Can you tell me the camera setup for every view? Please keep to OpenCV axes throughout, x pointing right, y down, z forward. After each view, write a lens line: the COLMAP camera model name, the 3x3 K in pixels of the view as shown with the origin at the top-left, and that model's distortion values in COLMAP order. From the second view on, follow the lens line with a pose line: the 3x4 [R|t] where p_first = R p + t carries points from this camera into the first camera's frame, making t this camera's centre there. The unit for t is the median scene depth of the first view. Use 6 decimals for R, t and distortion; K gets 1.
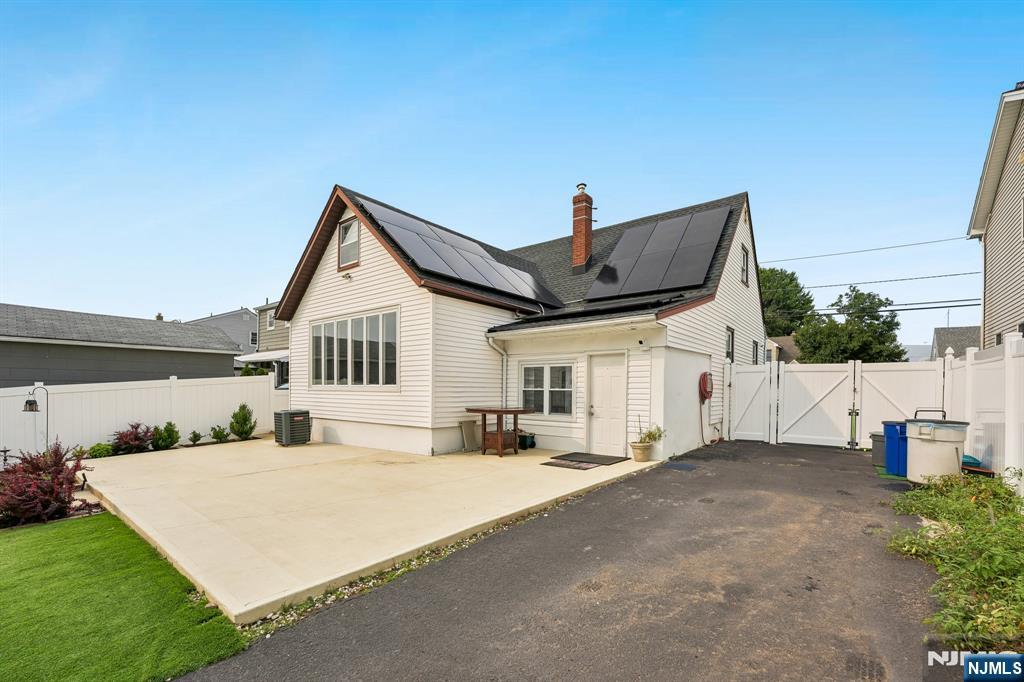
lens RADIAL K [[438.5, 0, 511.4], [0, 438.5, 396.2], [0, 0, 1]] dist [0.000221, -0.000127]
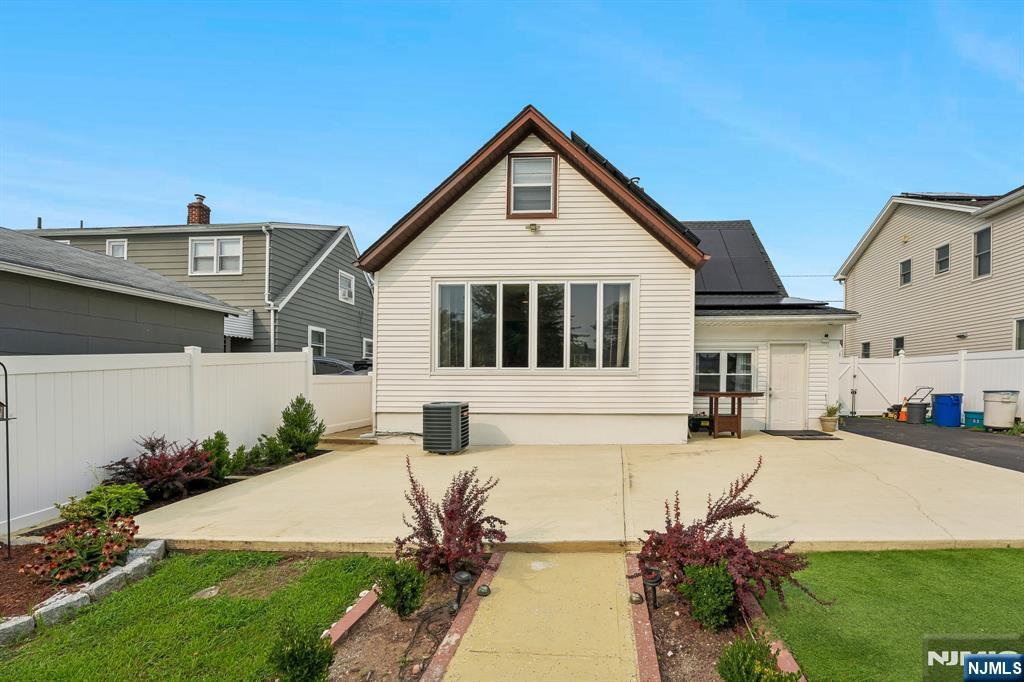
lens RADIAL K [[438.7, 0, 550.0], [0, 438.7, 398.7], [0, 0, 1]] dist [-0.003424, -0.000643]
pose [[0.813485, -0.023413, 0.581114, -0.863883], [0.012673, 0.999666, 0.022536, 0.013517], [-0.581447, -0.010969, 0.813510, 0.369806]]
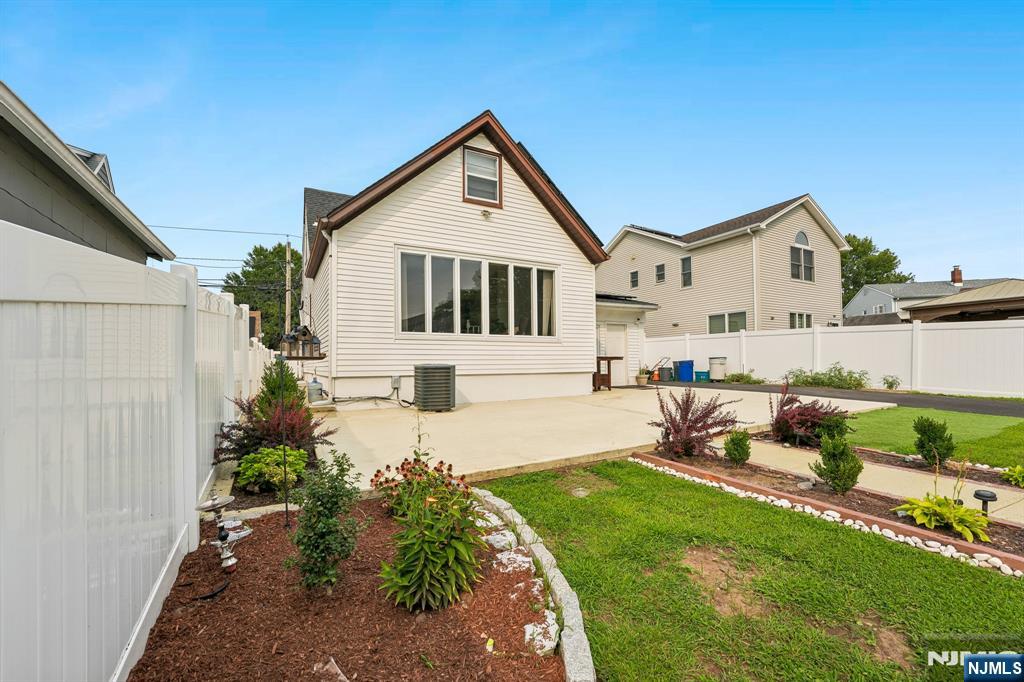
lens RADIAL K [[427.7, 0, 511.6], [0, 427.7, 363.3], [0, 0, 1]] dist [0.000023, -0.000016]
pose [[0.404144, -0.006967, 0.914669, -1.234556], [0.023560, 0.999719, -0.002795, 0.039142], [-0.914392, 0.022679, 0.404194, 0.644527]]
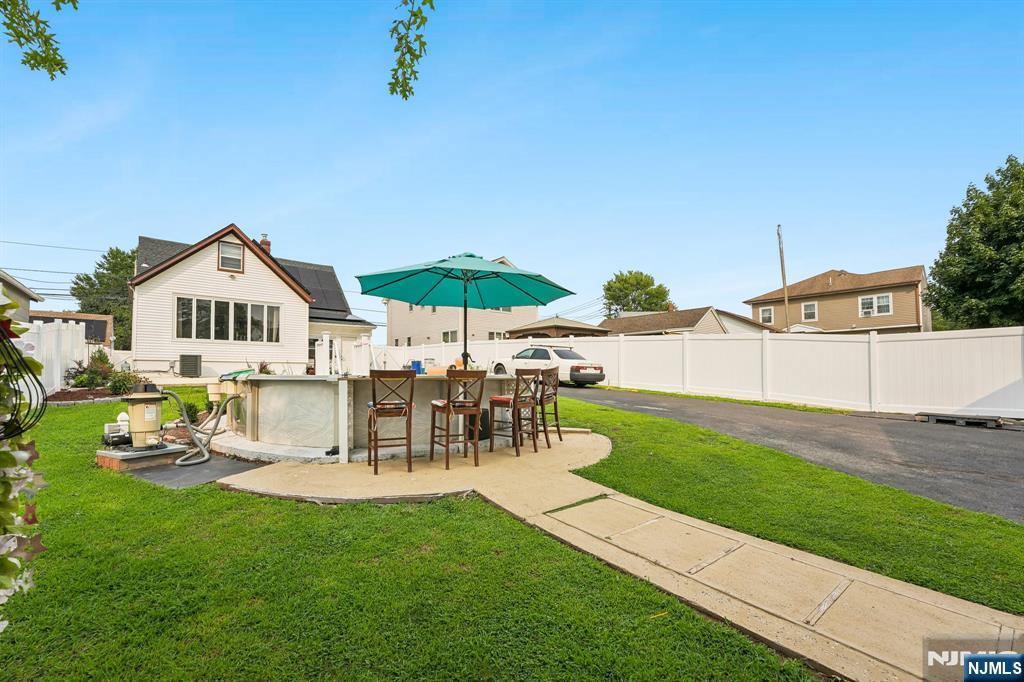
lens RADIAL K [[426.7, 0, 487.0], [0, 426.7, 368.2], [0, 0, 1]] dist [-0.000759, 0.000014]
pose [[0.234171, 0.007196, 0.972169, -1.866159], [0.015158, 0.999824, -0.011052, 0.122200], [-0.972077, 0.017325, 0.234021, -0.364162]]
